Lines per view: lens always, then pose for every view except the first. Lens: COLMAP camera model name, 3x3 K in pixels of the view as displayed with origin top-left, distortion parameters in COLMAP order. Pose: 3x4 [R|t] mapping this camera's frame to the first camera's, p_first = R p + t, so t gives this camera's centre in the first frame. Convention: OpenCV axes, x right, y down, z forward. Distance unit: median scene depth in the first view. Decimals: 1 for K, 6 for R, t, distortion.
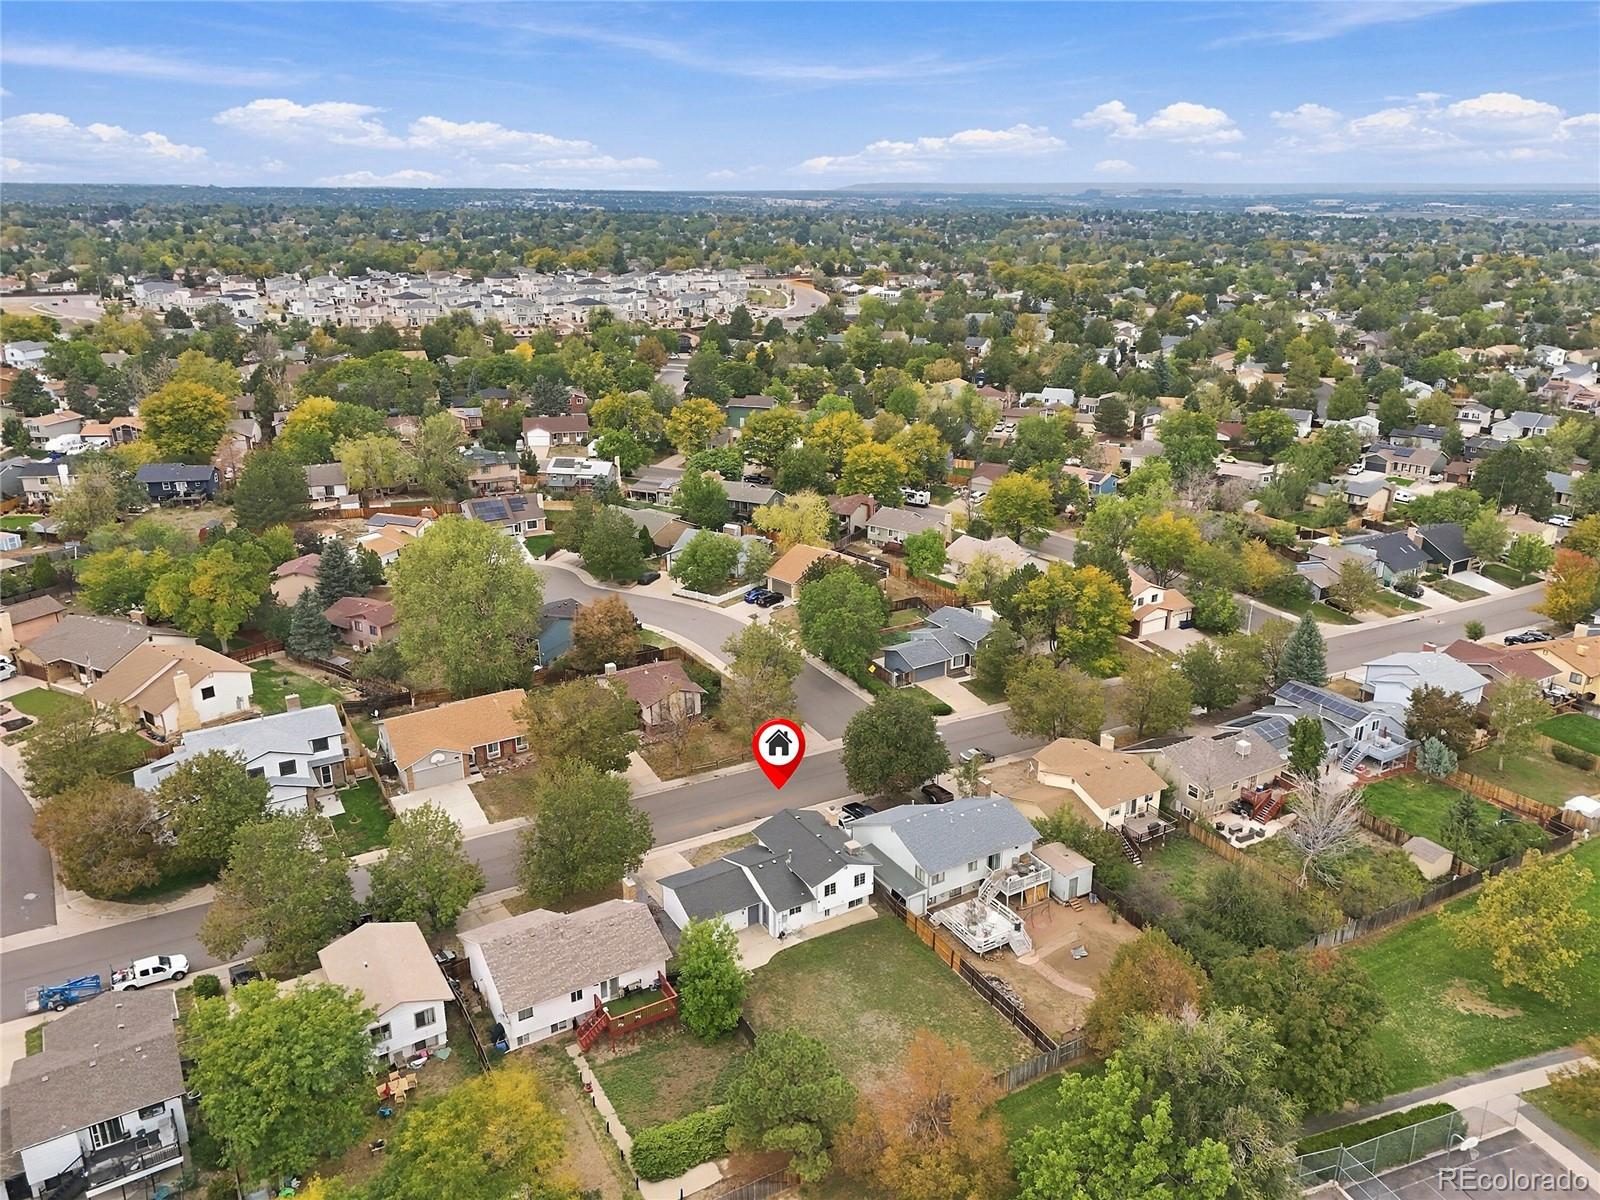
lens RADIAL K [[1138.2, 0, 800.0], [0, 1138.2, 600.0], [0, 0, 1]] dist [0.037089, -0.003575]
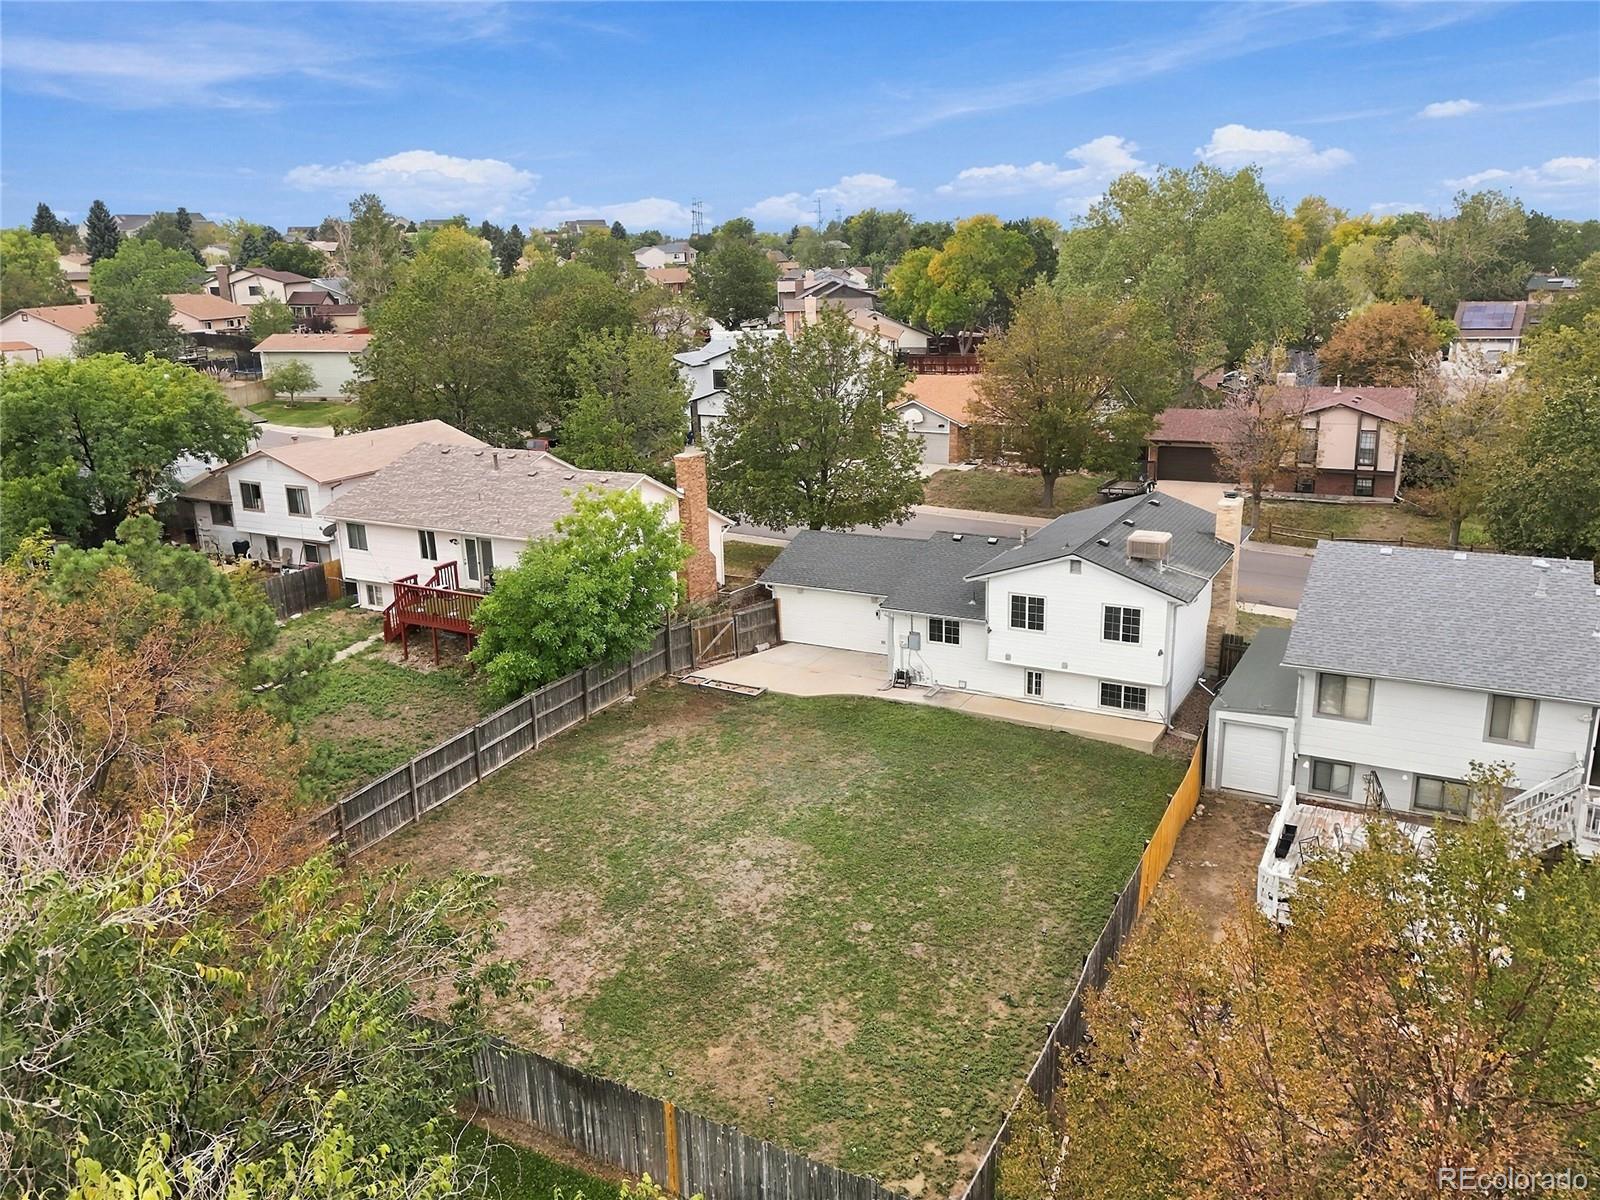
lens RADIAL K [[1203.8, 0, 805.6], [0, 1203.8, 603.8], [0, 0, 1]] dist [0.085094, -0.089101]
pose [[0.514535, 0.231455, -0.825641, 0.312344], [-0.254088, 0.960791, 0.110996, 0.220419], [0.818959, 0.152674, 0.553170, 0.700321]]
